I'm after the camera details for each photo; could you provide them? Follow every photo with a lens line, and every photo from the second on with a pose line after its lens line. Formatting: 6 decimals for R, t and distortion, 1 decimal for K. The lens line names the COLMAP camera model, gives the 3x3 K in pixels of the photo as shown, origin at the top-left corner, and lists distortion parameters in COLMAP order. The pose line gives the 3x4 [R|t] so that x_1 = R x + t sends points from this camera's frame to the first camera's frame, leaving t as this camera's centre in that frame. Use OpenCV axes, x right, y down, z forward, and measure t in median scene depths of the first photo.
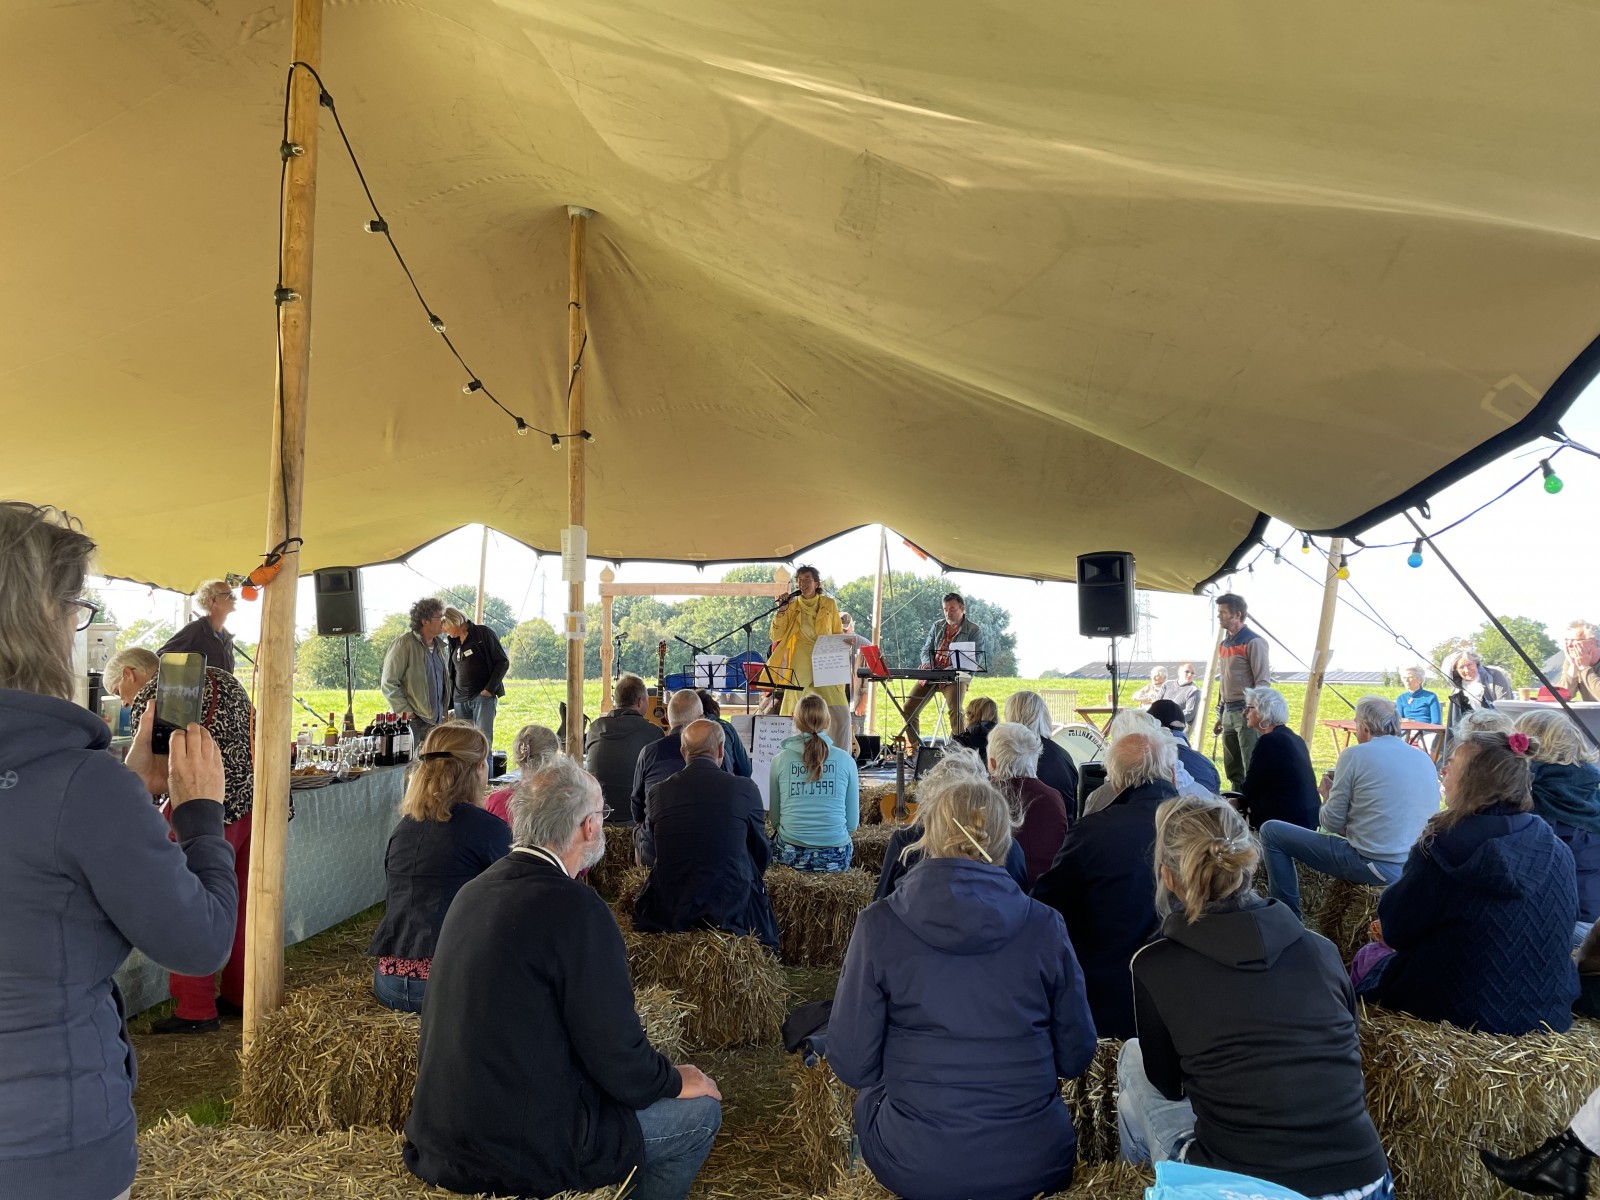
lens RADIAL K [[1362.4, 0, 800.0], [0, 1362.4, 600.0], [0, 0, 1]] dist [0.005572, 0.000311]
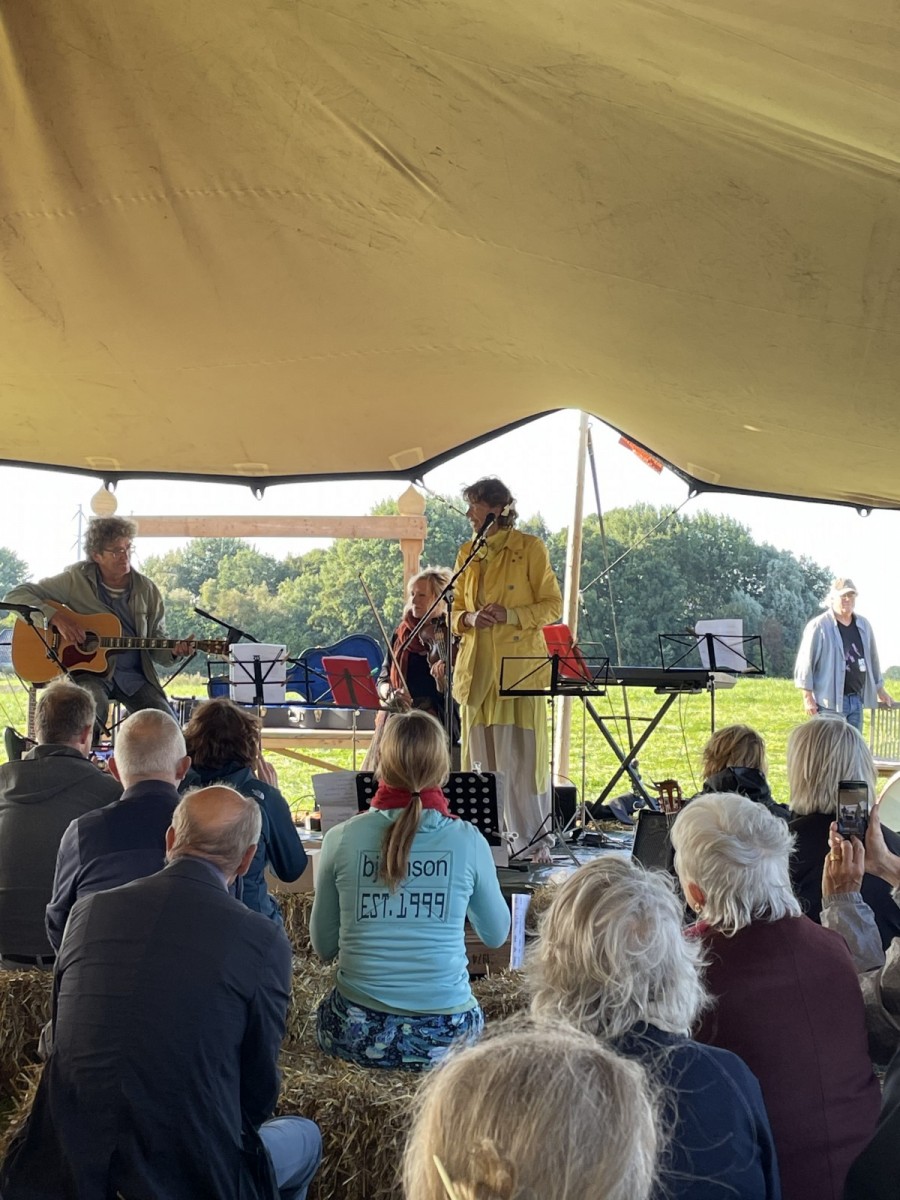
lens RADIAL K [[1909.1, 0, 450.0], [0, 1909.1, 600.0], [0, 0, 1]] dist [0.009463, 0.007887]
pose [[0.997808, -0.000845, -0.066171, 0.058702], [0.002164, 0.999800, 0.019862, 0.007022], [0.066141, -0.019961, 0.997611, 0.214366]]
